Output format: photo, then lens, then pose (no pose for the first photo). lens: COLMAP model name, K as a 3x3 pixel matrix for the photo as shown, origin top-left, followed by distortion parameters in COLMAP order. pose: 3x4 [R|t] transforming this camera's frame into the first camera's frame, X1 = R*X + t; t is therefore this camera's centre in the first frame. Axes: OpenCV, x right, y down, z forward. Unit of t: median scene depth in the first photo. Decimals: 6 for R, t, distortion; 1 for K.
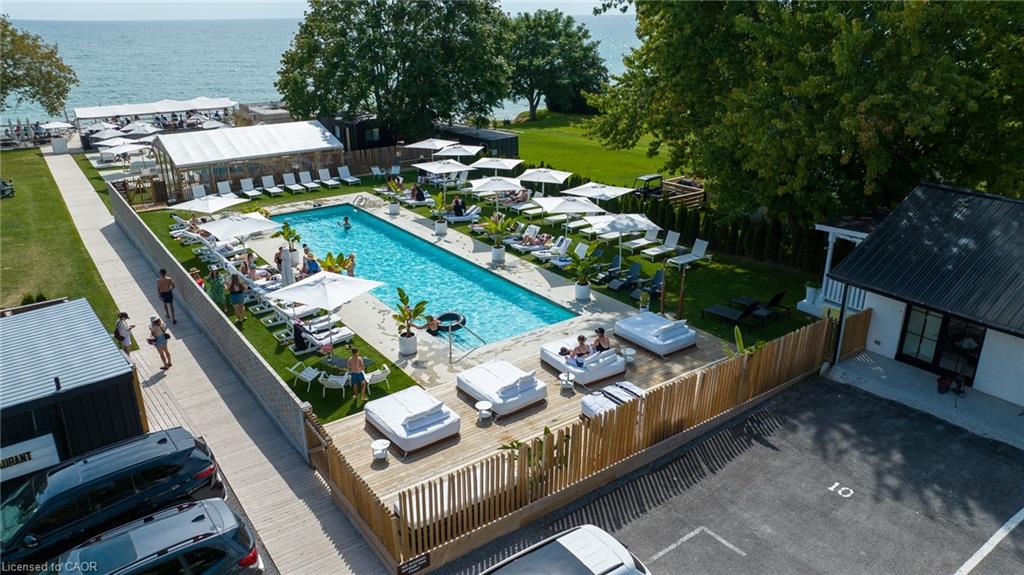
lens RADIAL K [[719.3, 0, 512.0], [0, 719.3, 287.5], [0, 0, 1]] dist [0.006042, 0.000582]
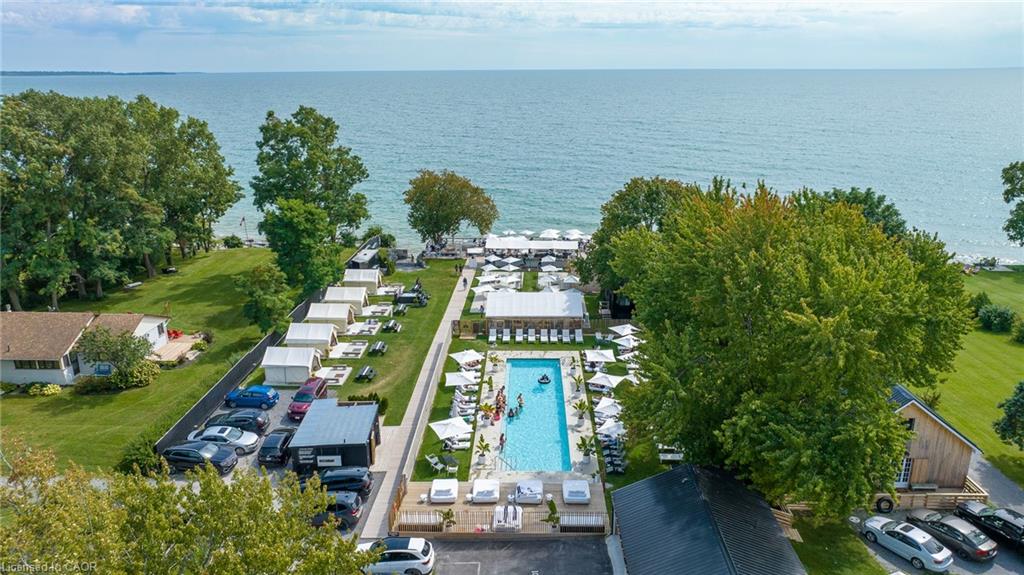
lens RADIAL K [[719.3, 0, 512.0], [0, 719.3, 287.5], [0, 0, 1]] dist [0.006042, 0.000582]
pose [[0.803616, 0.175339, -0.568733, 1.322614], [-0.213568, 0.976928, -0.000585, -0.550498], [0.555509, 0.121933, 0.822522, -1.017947]]
